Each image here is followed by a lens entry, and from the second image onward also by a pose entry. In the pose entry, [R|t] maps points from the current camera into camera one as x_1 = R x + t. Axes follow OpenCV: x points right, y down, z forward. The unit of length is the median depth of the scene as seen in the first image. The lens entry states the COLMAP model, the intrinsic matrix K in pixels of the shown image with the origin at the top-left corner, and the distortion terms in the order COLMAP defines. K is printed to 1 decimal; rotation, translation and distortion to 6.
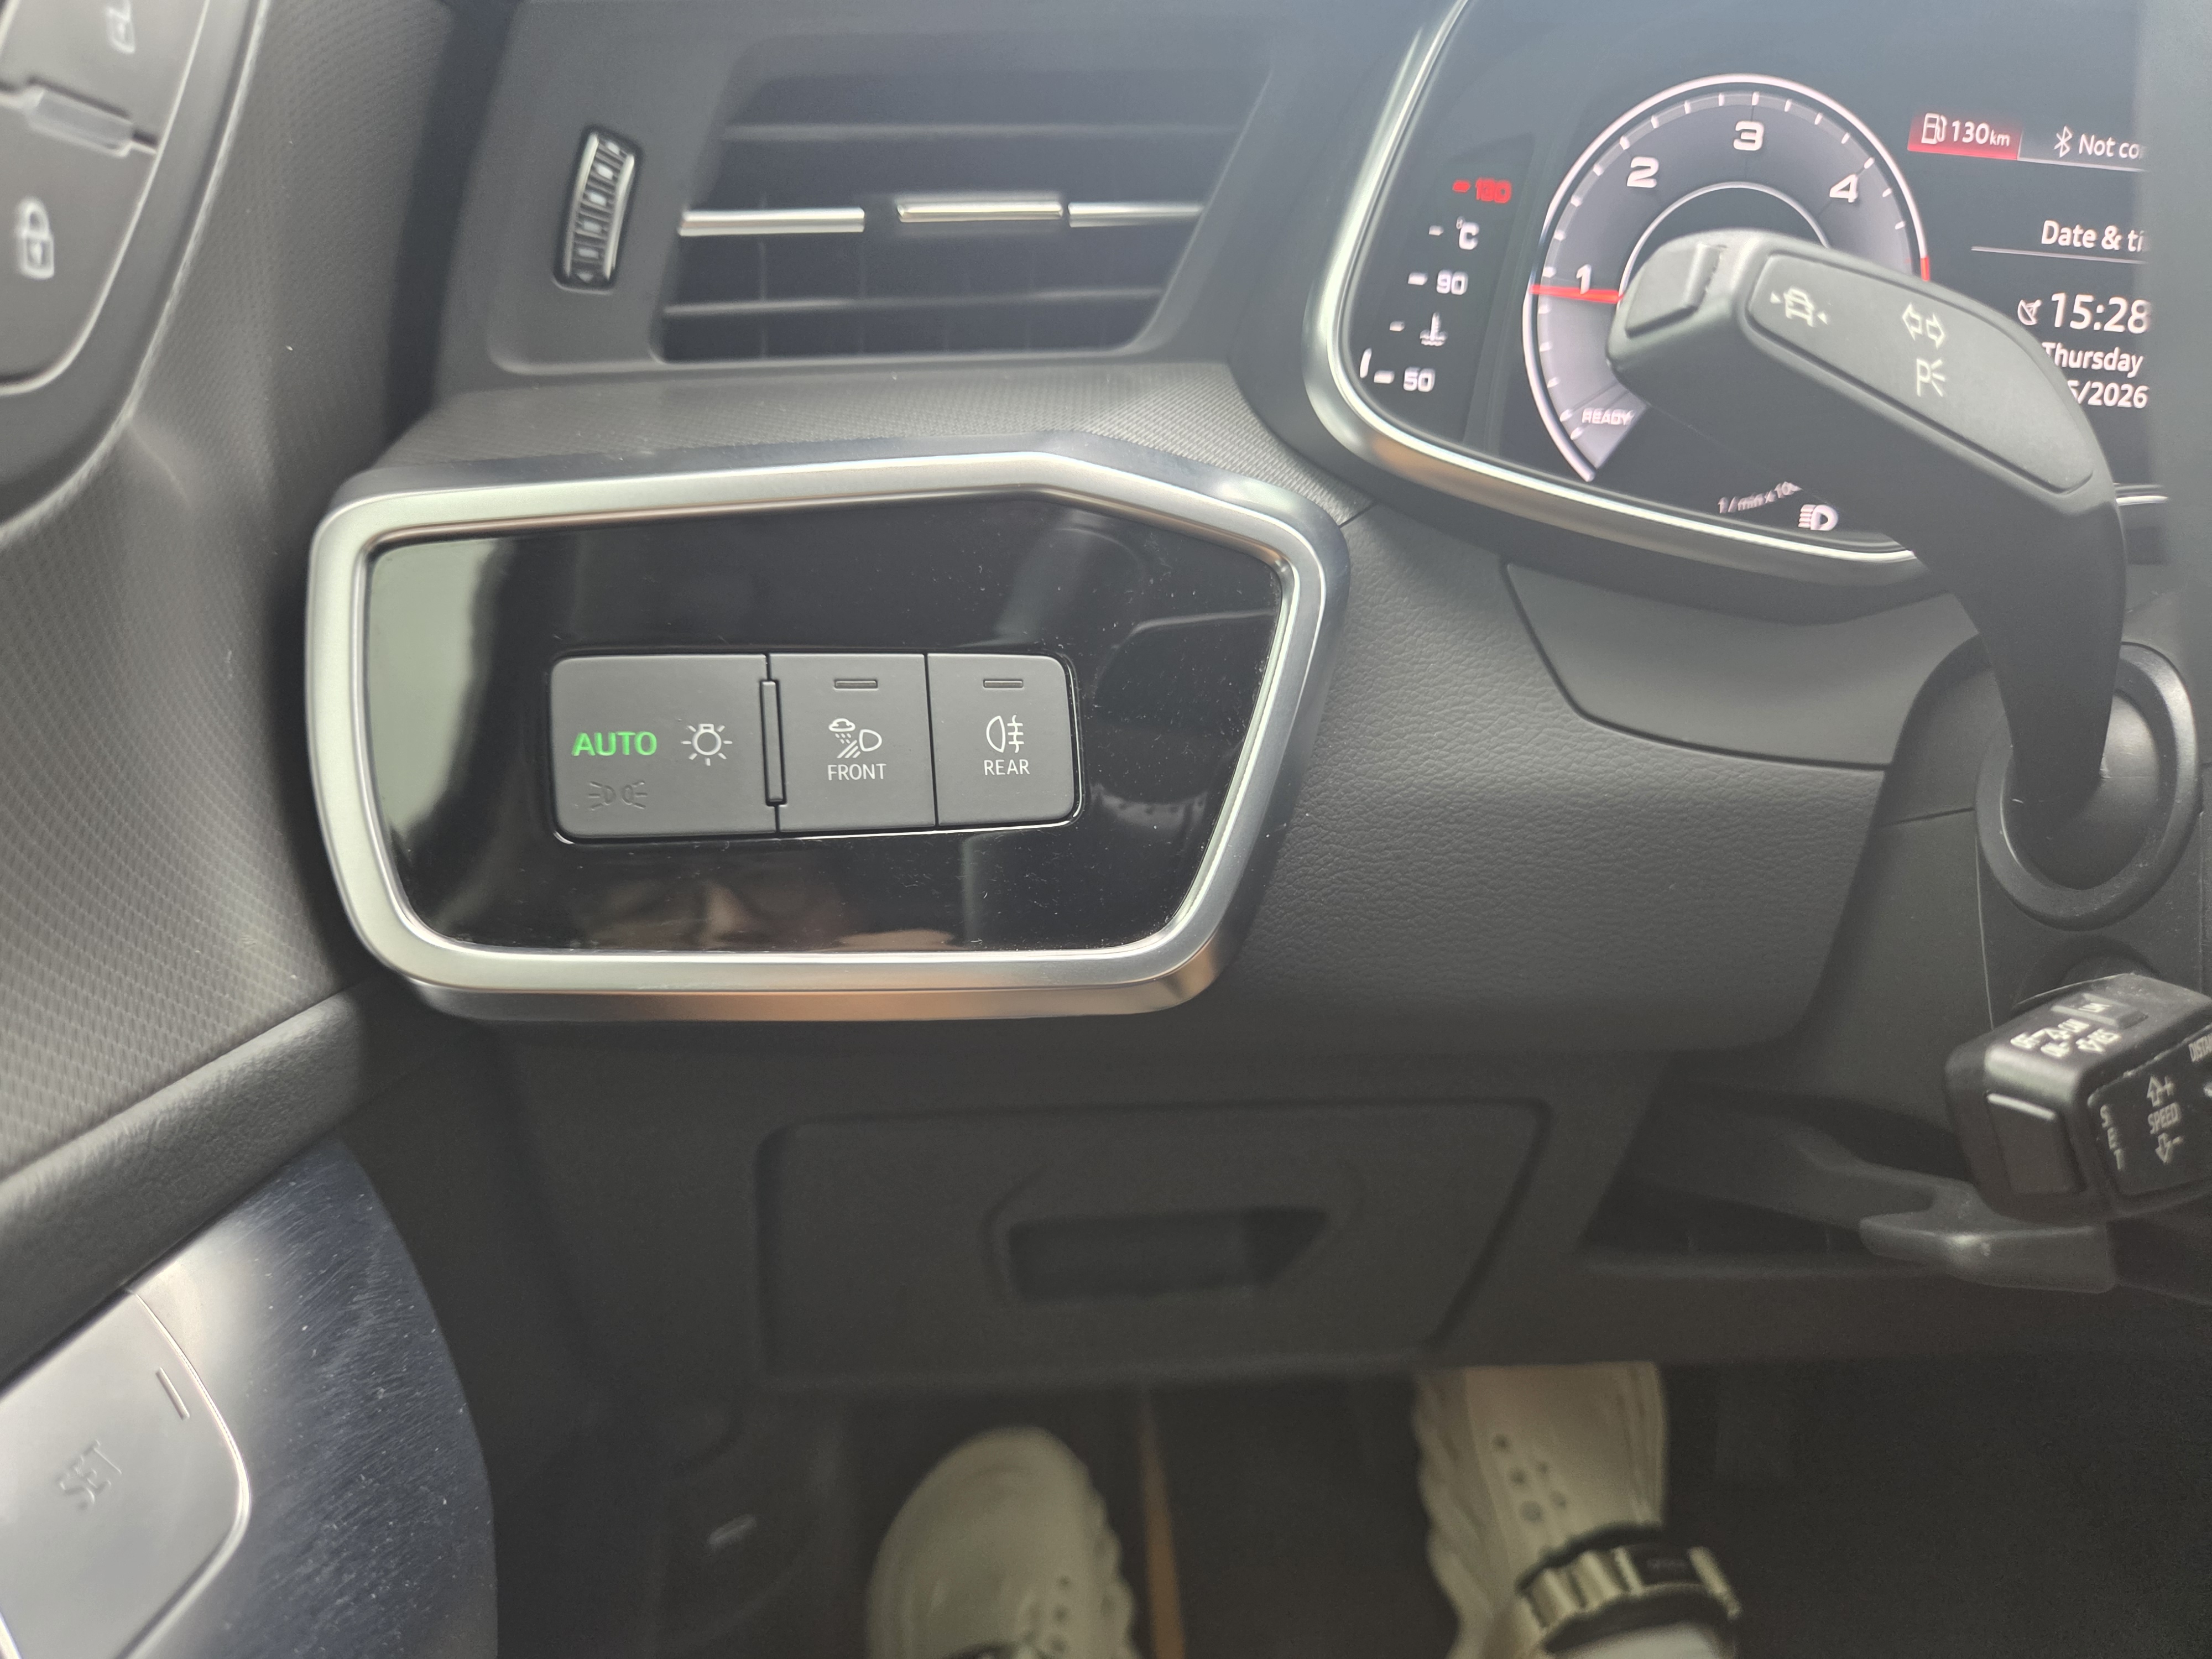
lens RADIAL K [[1509.4, 0, 1085.3], [0, 1509.4, 849.7], [0, 0, 1]] dist [0.041511, -0.046339]
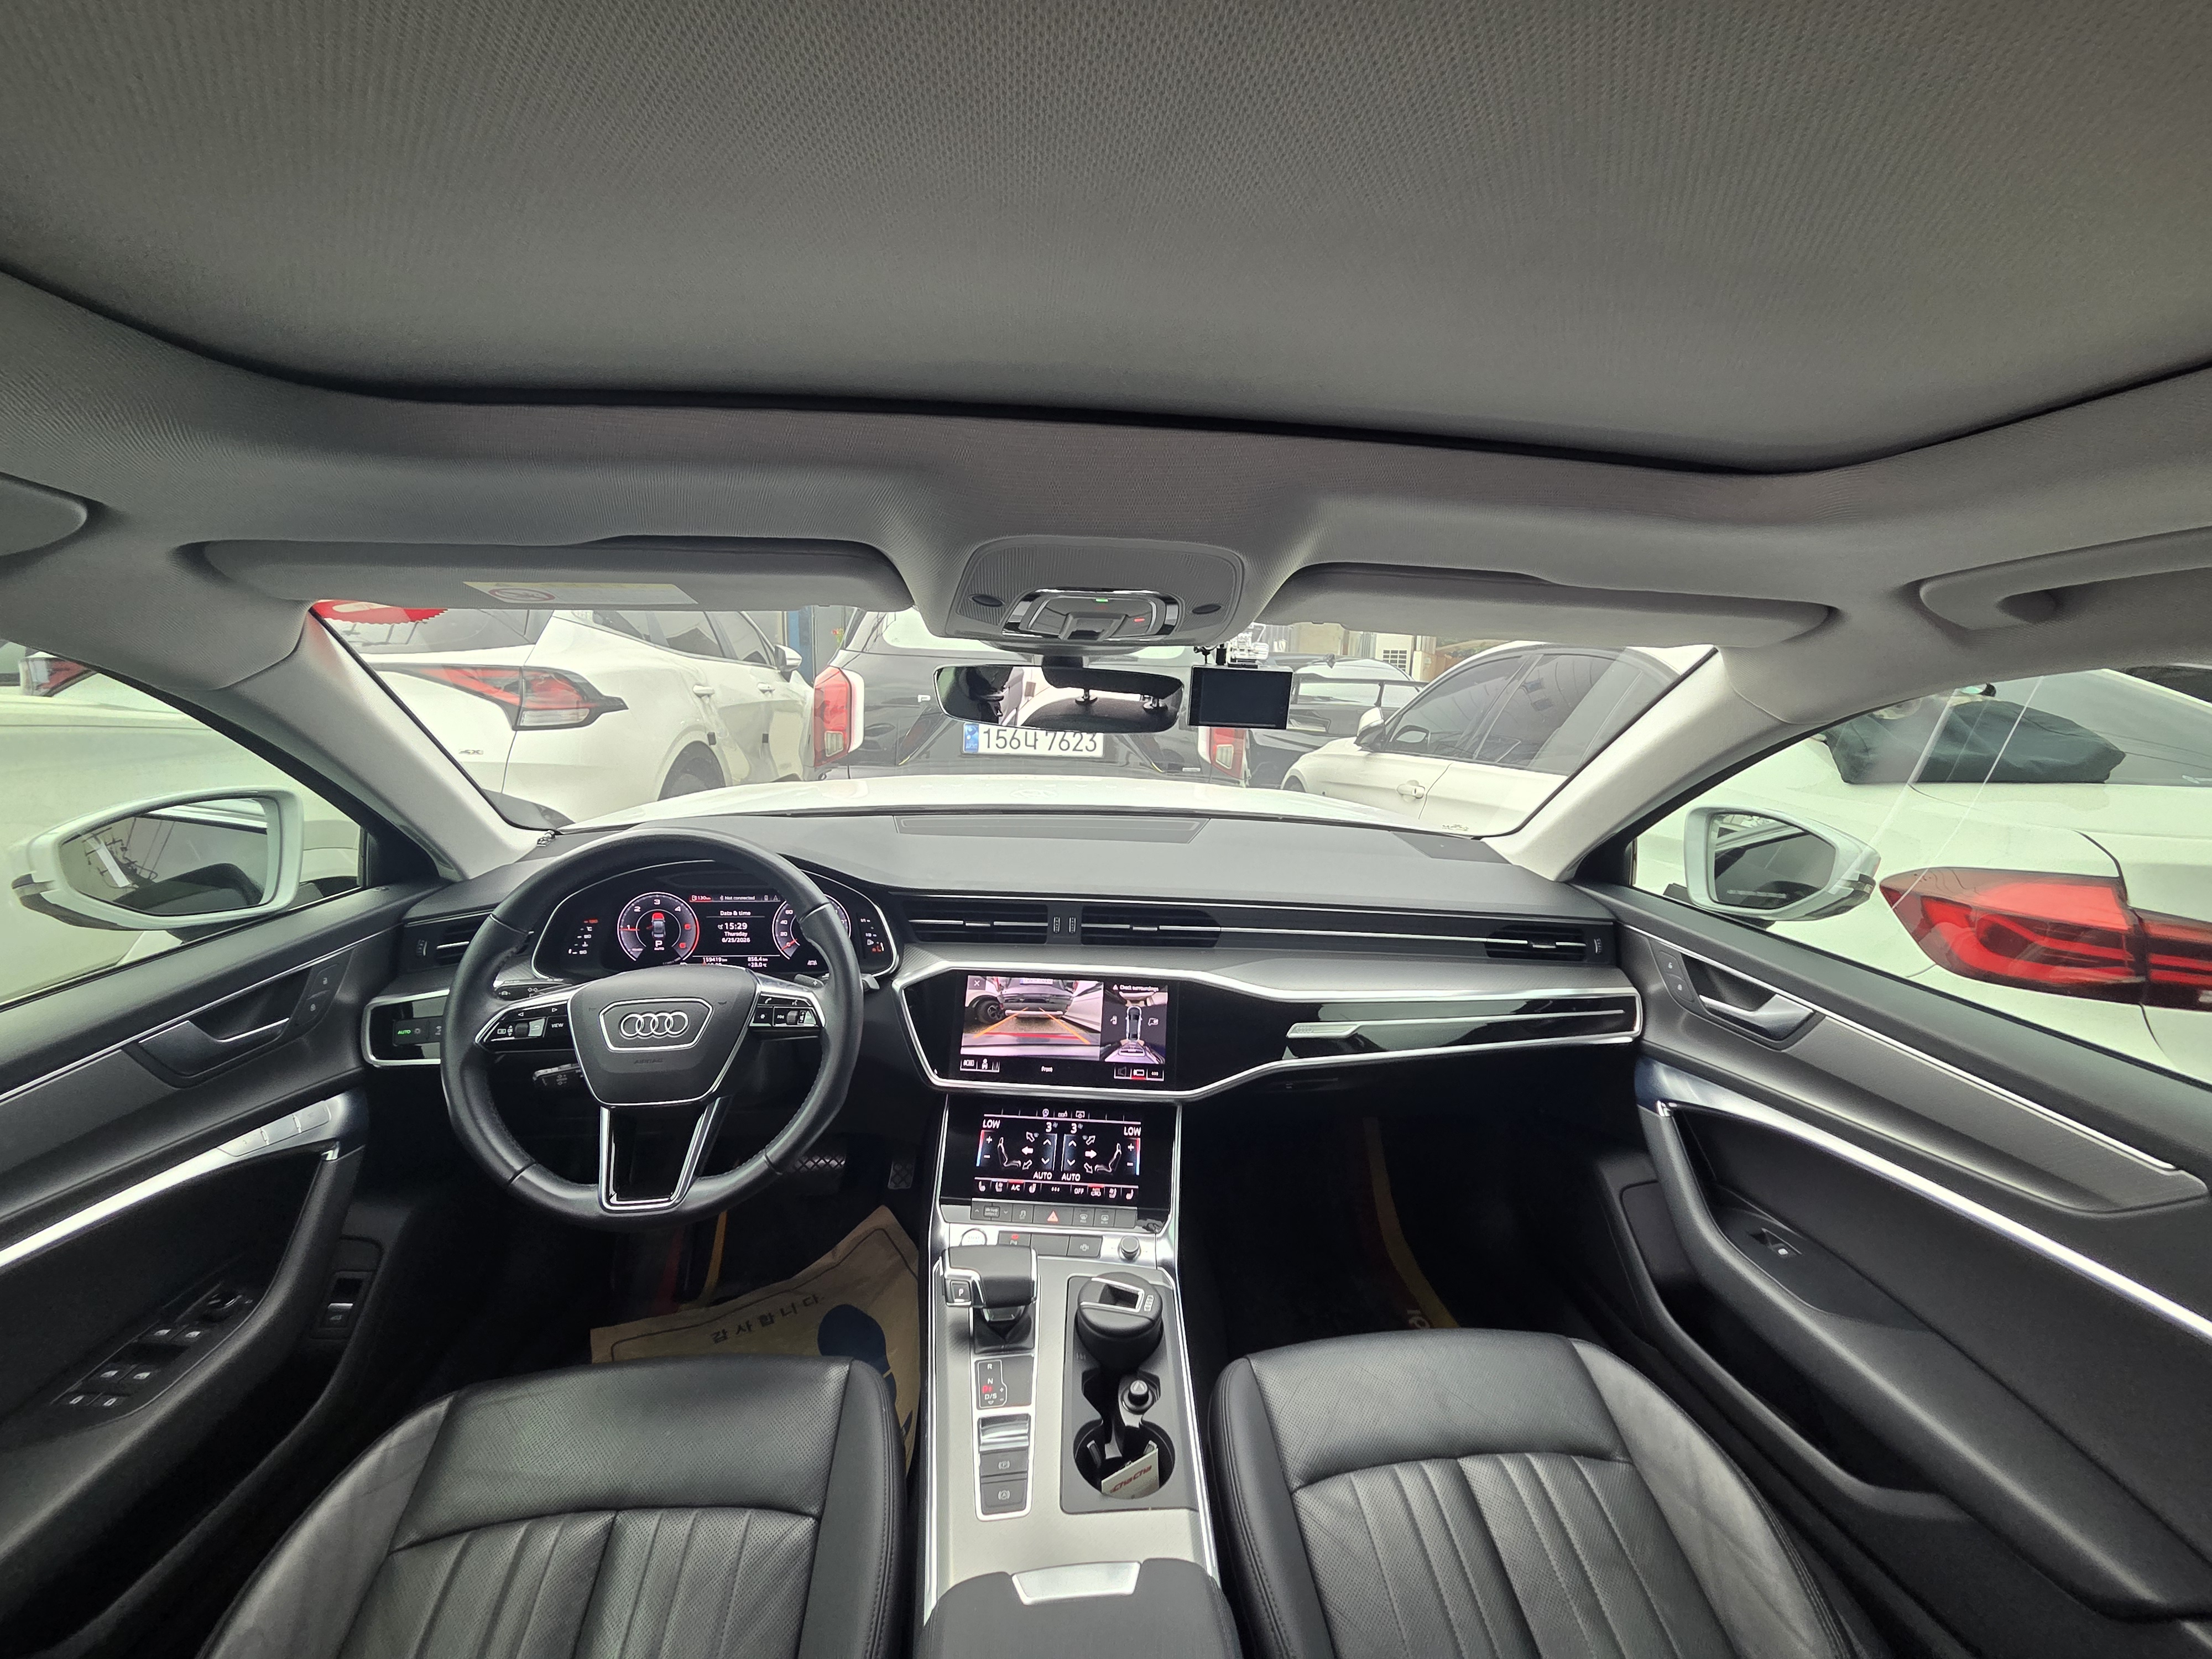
lens RADIAL K [[903.3, 0, 1125.5], [0, 903.3, 820.1], [0, 0, 1]] dist [0.000203, -0.000135]
pose [[0.999724, -0.017551, -0.015634, 2.144252], [0.015880, 0.994736, -0.101230, -0.386630], [0.017329, 0.100954, 0.994740, -2.248002]]
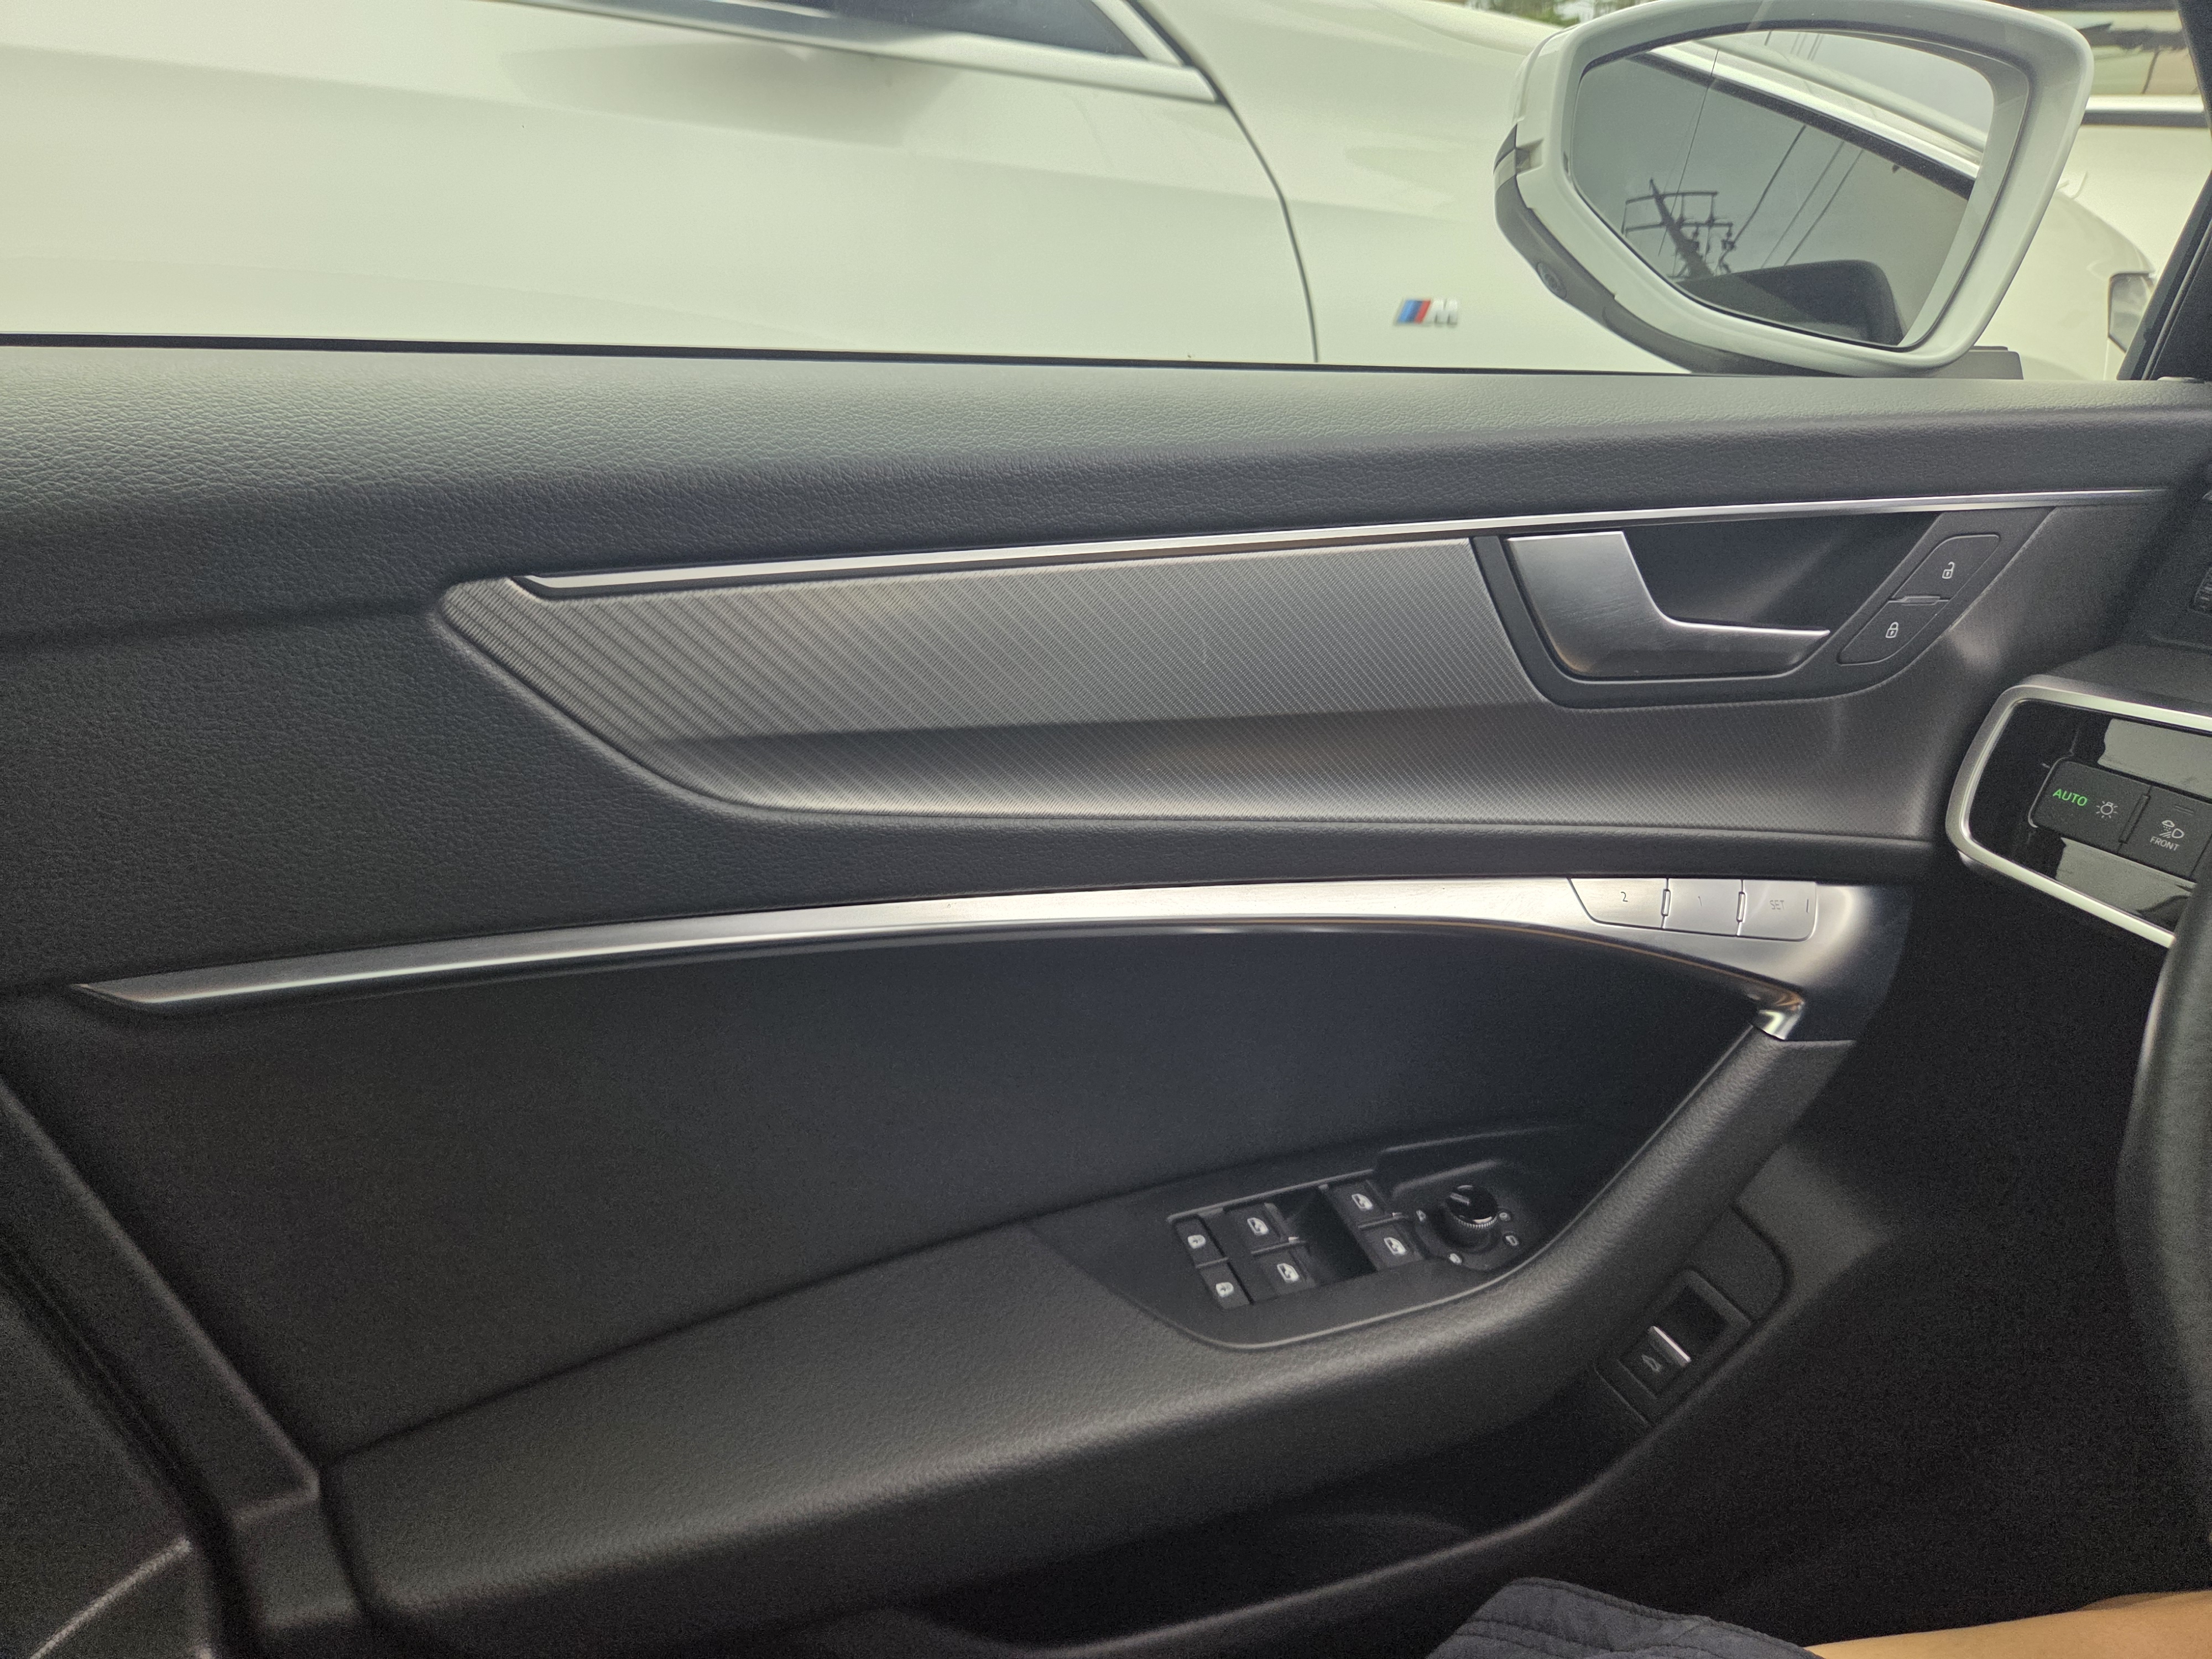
lens RADIAL K [[1471.2, 0, 1099.0], [0, 1471.2, 842.7], [0, 0, 1]] dist [0.059374, -0.059126]
pose [[0.260234, 0.363581, -0.894476, 0.965586], [-0.295474, 0.911939, 0.284716, -0.145004], [0.919224, 0.190202, 0.344746, -0.855633]]
